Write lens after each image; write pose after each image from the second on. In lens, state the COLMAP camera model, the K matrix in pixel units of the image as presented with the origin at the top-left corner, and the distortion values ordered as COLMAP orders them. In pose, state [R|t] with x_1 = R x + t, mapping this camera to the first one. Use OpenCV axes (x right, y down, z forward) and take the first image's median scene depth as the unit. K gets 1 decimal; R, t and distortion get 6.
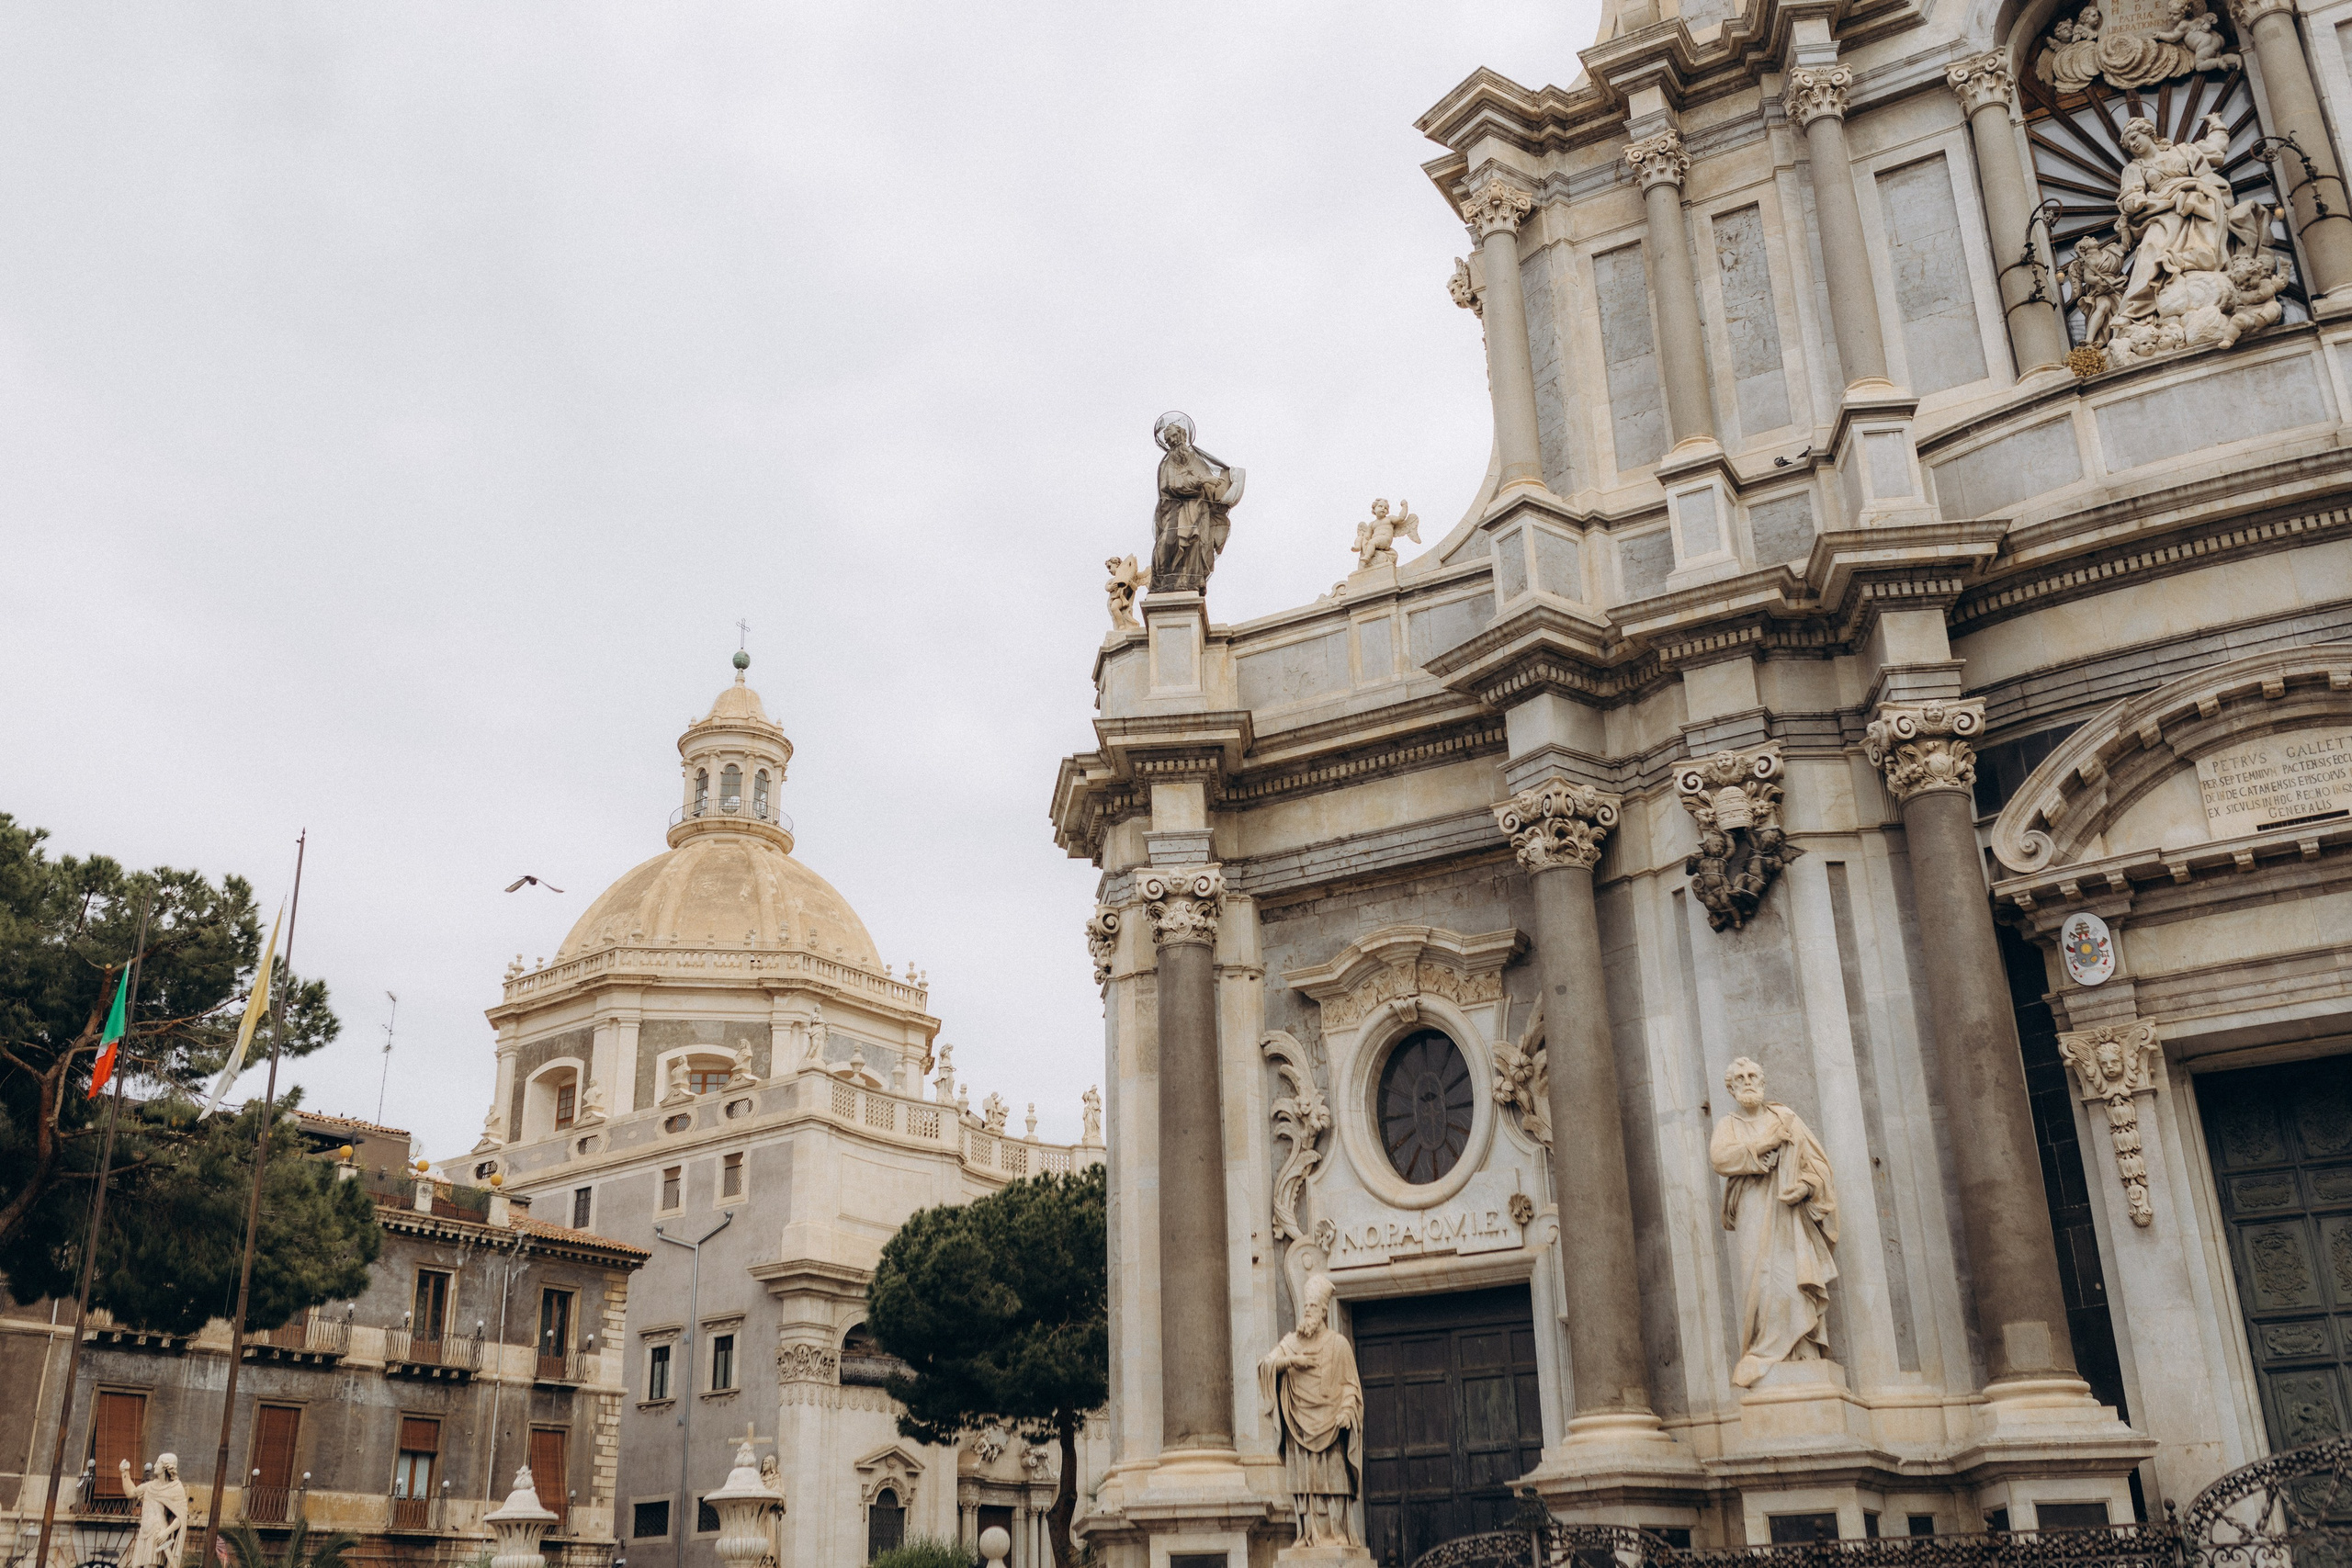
lens RADIAL K [[2341.5, 0, 1177.3], [0, 2341.5, 793.2], [0, 0, 1]] dist [0.034959, 0.000000]
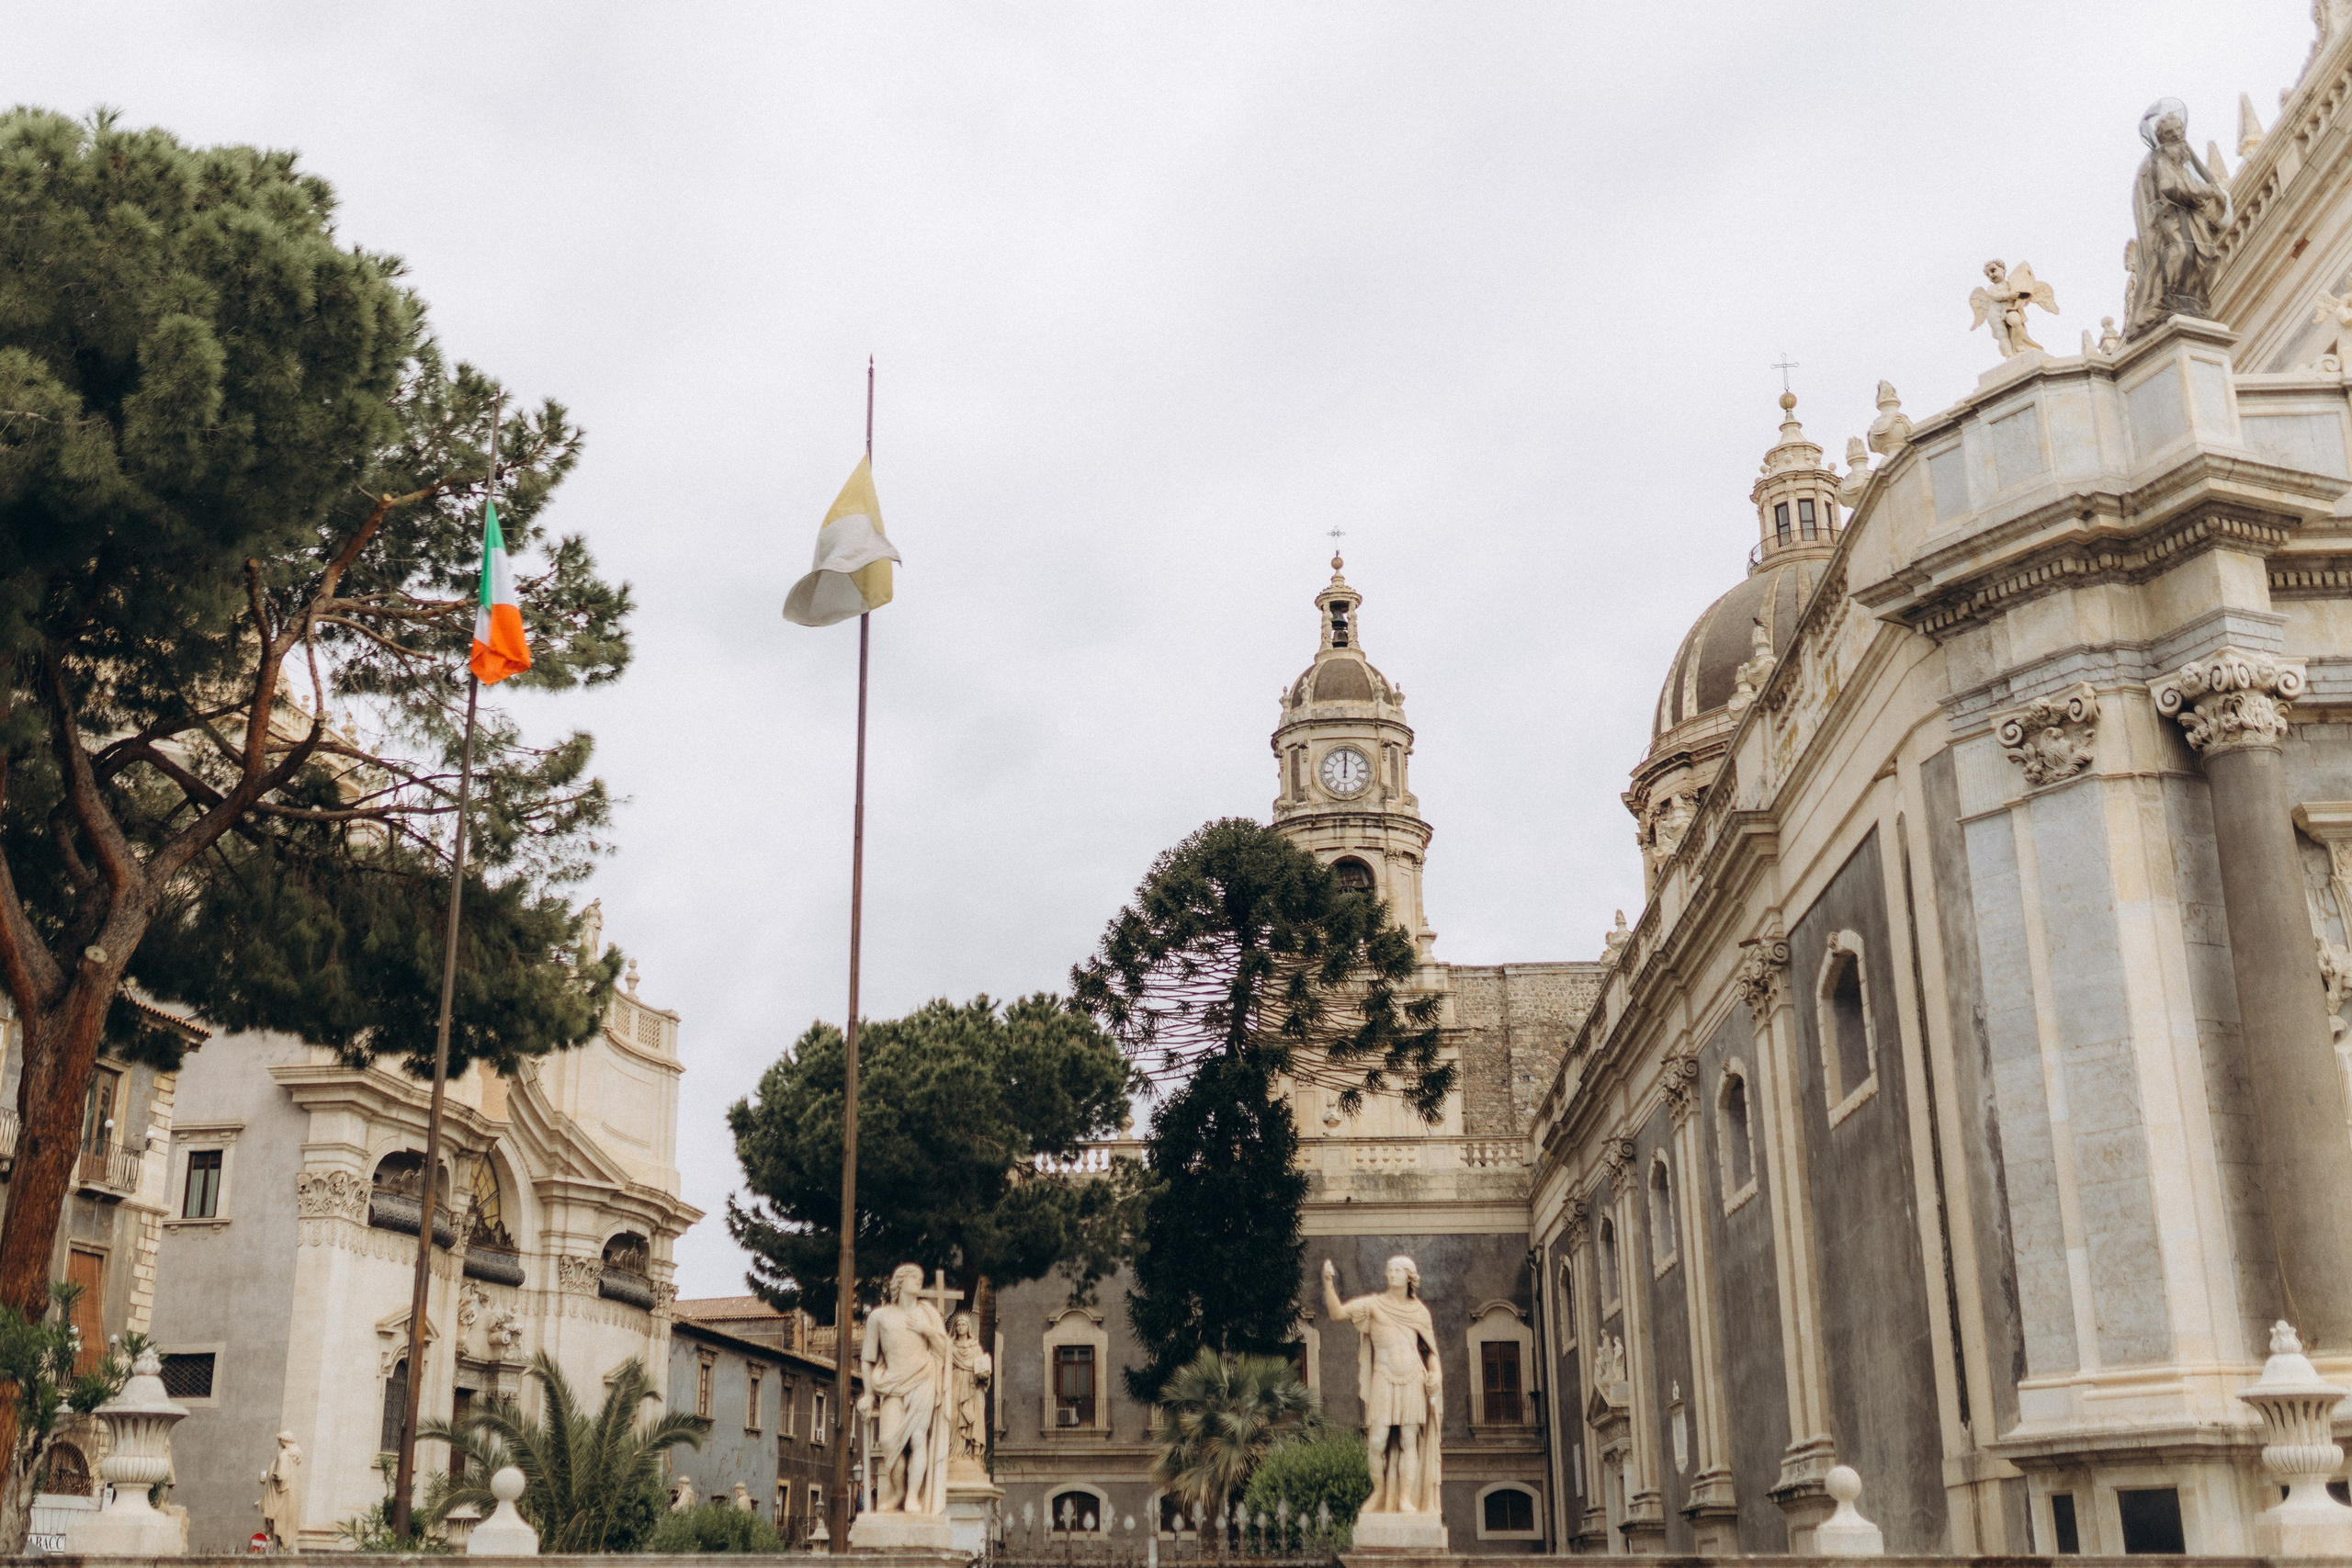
lens RADIAL K [[2341.5, 0, 1173.4], [0, 2341.5, 788.2], [0, 0, 1]] dist [0.034959, 0.000000]
pose [[0.879180, 0.175651, 0.442932, -0.311500], [-0.189294, 0.981826, -0.013625, 0.072781], [-0.437275, -0.071866, 0.896452, 0.197544]]
